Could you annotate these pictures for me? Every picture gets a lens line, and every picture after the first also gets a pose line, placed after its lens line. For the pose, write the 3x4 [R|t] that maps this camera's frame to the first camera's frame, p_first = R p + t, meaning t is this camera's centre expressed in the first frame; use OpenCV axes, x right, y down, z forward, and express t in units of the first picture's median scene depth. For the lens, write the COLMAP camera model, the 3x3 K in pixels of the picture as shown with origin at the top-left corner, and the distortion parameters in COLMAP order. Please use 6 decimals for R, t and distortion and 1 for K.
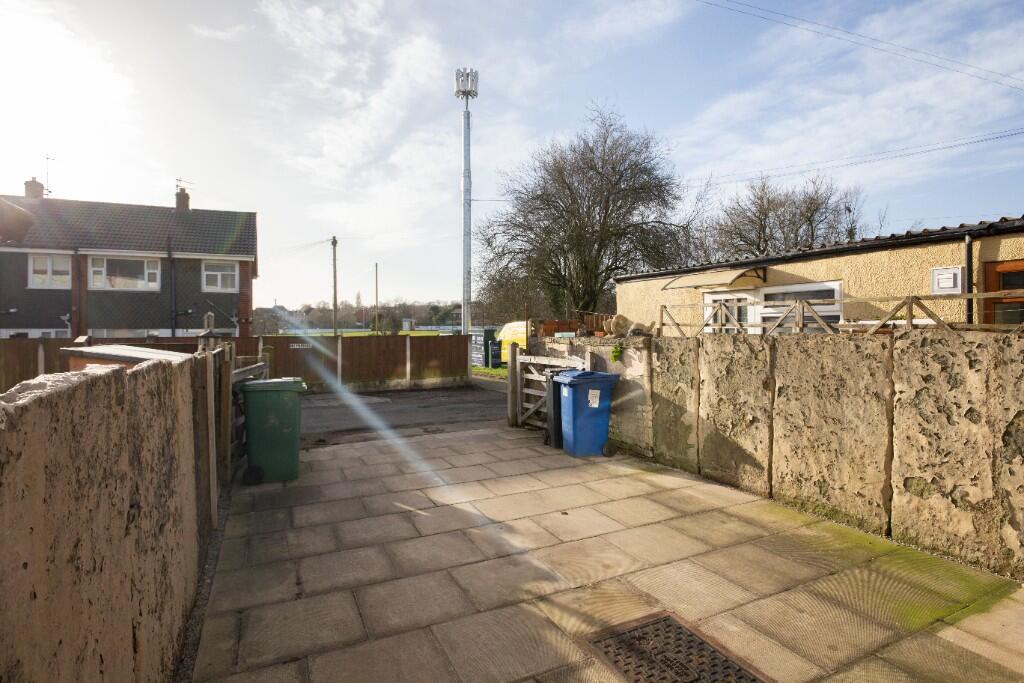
lens RADIAL K [[503.6, 0, 515.5], [0, 503.6, 330.8], [0, 0, 1]] dist [0.004314, 0.000963]
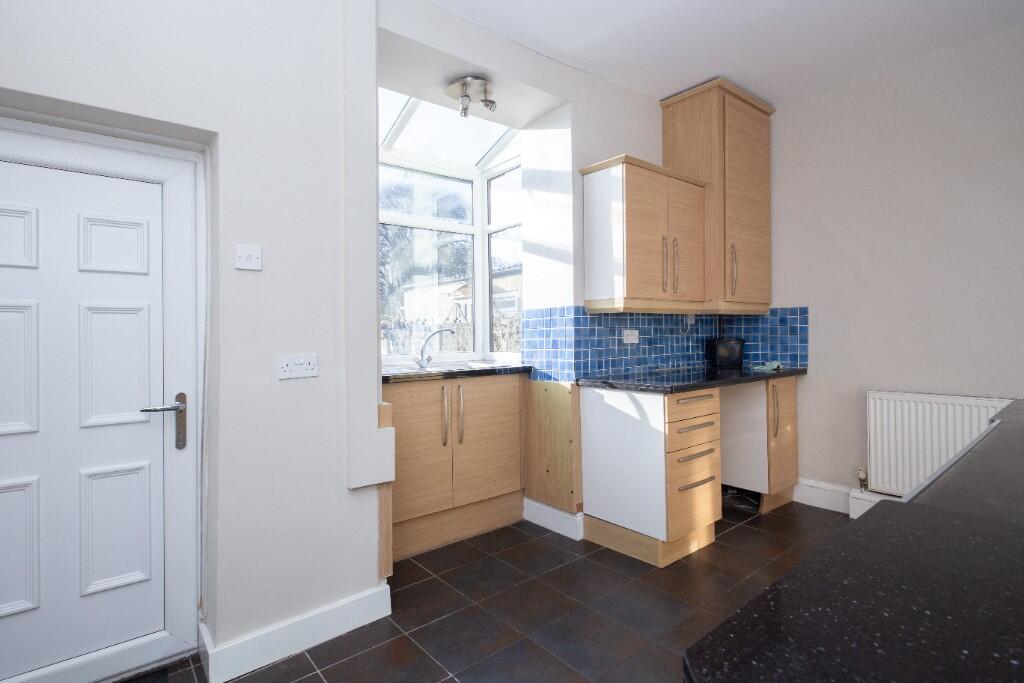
lens RADIAL K [[503.6, 0, 515.5], [0, 503.6, 330.8], [0, 0, 1]] dist [0.004314, 0.000963]
pose [[0.976096, -0.007346, 0.217216, 0.397107], [0.011130, 0.999807, -0.016204, 0.055236], [-0.217055, 0.018234, 0.975989, -0.568664]]
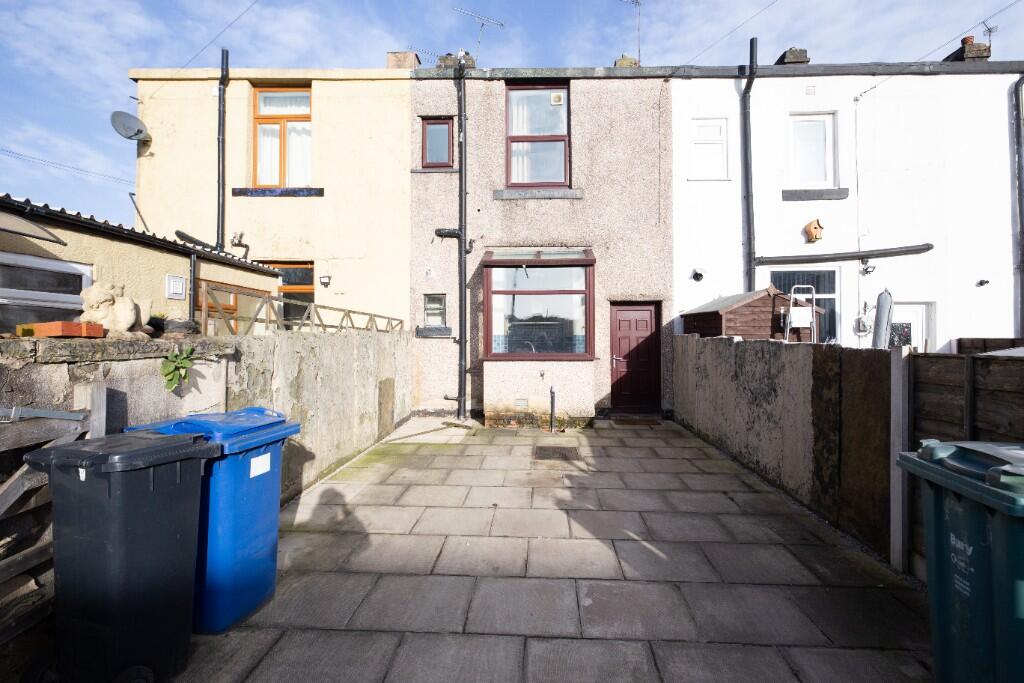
lens RADIAL K [[503.6, 0, 515.5], [0, 503.6, 330.8], [0, 0, 1]] dist [0.004314, 0.000963]
pose [[-0.874574, 0.015468, 0.484646, -0.407356], [0.008150, 0.999819, -0.017204, 0.026064], [-0.484824, -0.011096, -0.874541, 1.747276]]
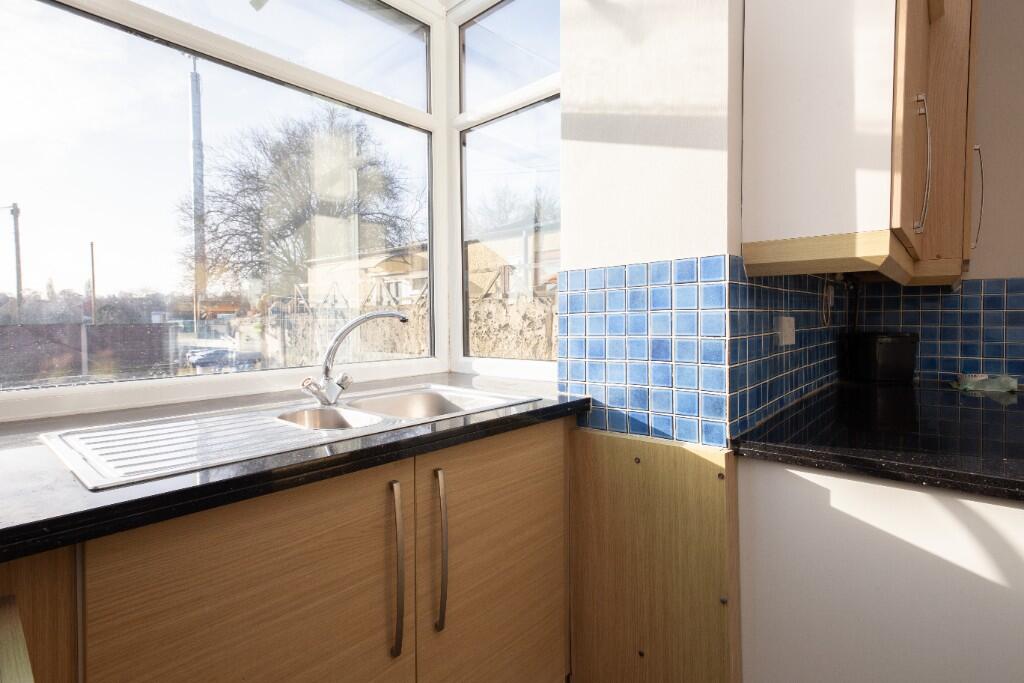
lens RADIAL K [[503.6, 0, 515.5], [0, 503.6, 330.8], [0, 0, 1]] dist [0.004314, 0.000963]
pose [[0.926884, -0.011962, 0.375158, 0.413774], [0.007962, 0.999894, 0.012211, 0.048504], [-0.375264, -0.008331, 0.926880, -0.176631]]
